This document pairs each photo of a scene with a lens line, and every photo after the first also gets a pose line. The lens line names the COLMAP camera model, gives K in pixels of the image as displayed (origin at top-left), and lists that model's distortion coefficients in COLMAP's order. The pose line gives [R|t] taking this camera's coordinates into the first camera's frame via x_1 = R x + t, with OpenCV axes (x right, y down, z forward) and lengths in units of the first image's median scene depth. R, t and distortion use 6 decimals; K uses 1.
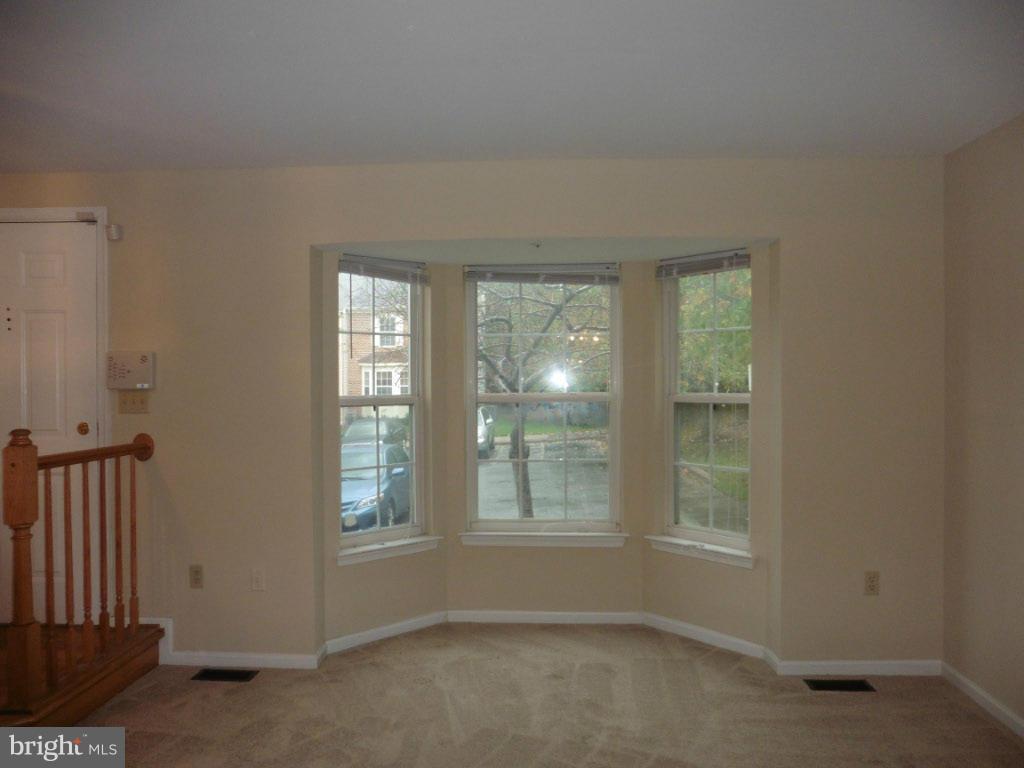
lens RADIAL K [[723.7, 0, 512.0], [0, 723.7, 384.0], [0, 0, 1]] dist [-0.082004, 0.001184]
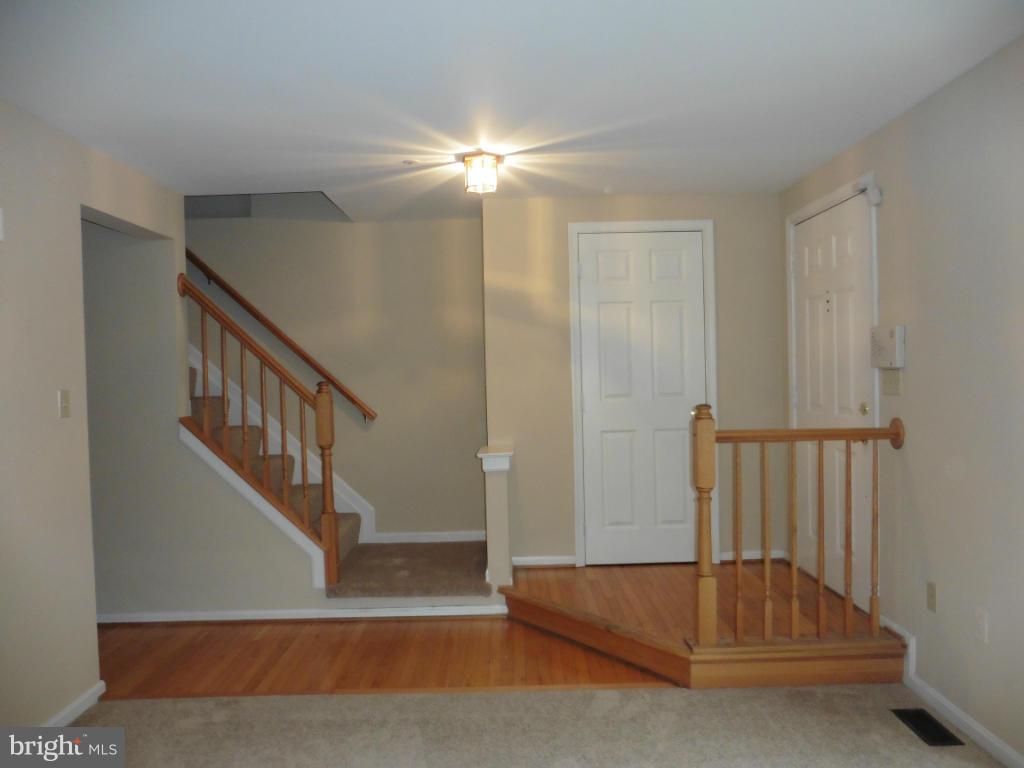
lens RADIAL K [[723.7, 0, 512.0], [0, 723.7, 384.0], [0, 0, 1]] dist [-0.082004, 0.001184]
pose [[0.039845, 0.023018, -0.998941, 0.340385], [0.011382, 0.999659, 0.023489, 0.001185], [0.999141, -0.012305, 0.039569, 0.487967]]
